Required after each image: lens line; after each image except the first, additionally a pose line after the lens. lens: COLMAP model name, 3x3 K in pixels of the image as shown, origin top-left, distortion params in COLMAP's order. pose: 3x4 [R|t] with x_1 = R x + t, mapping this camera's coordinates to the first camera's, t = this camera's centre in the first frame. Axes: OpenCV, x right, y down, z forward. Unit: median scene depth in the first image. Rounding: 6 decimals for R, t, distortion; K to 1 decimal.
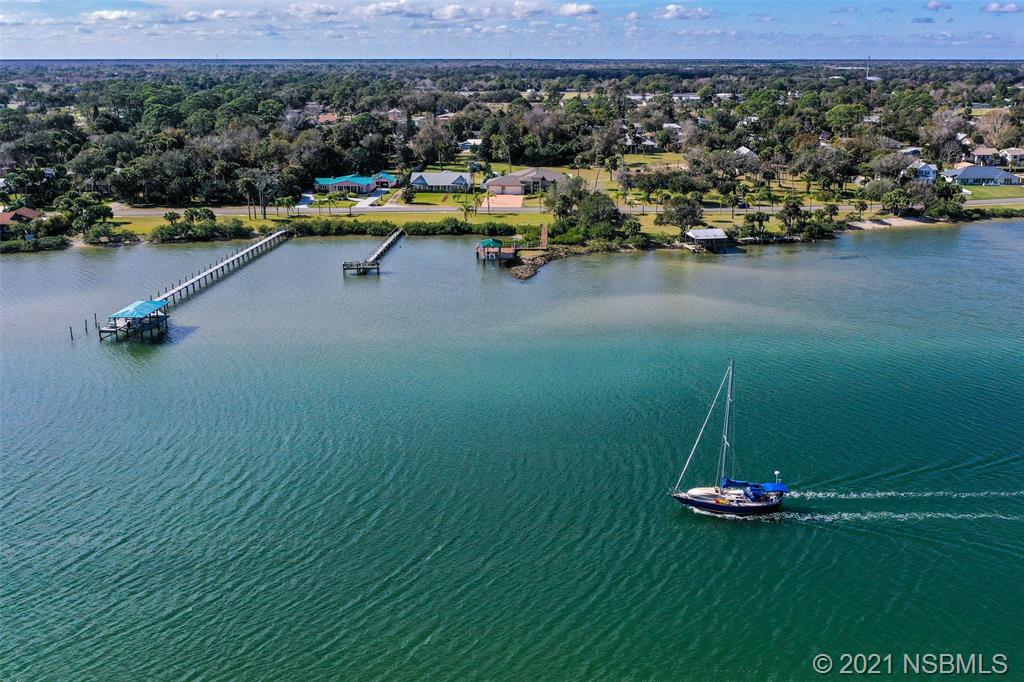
lens RADIAL K [[811.2, 0, 512.0], [0, 811.2, 341.0], [0, 0, 1]] dist [-0.011837, -0.004529]
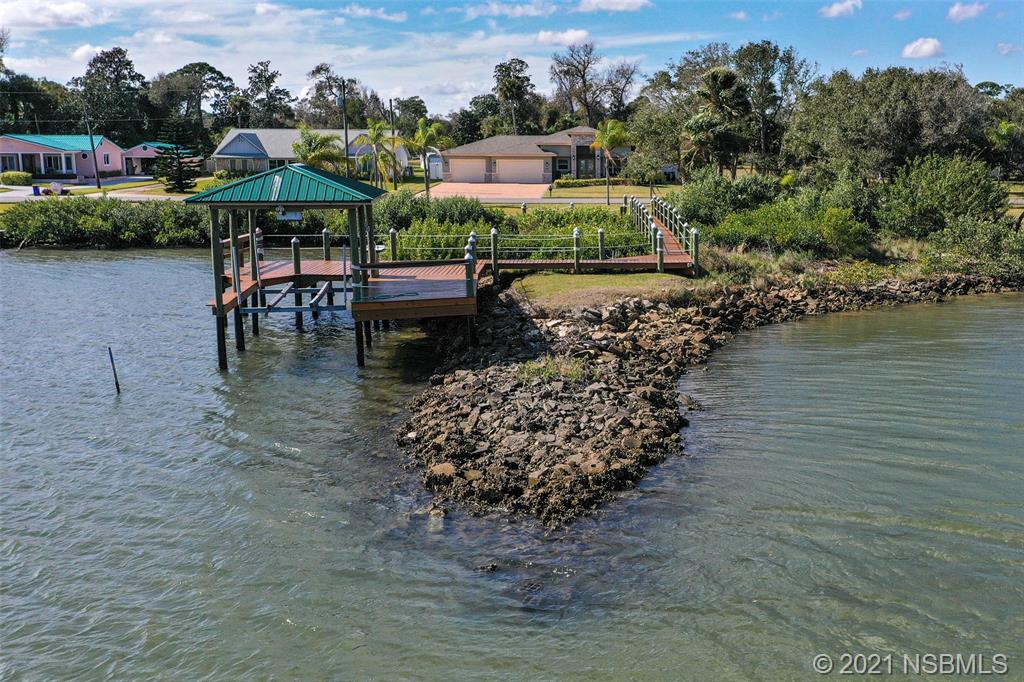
lens RADIAL K [[811.2, 0, 512.0], [0, 811.2, 341.0], [0, 0, 1]] dist [-0.011837, -0.004529]
pose [[0.998720, -0.027140, -0.042679, 0.013476], [0.019823, 0.986365, -0.163372, -0.074158], [0.046531, 0.162317, 0.985641, 0.850647]]
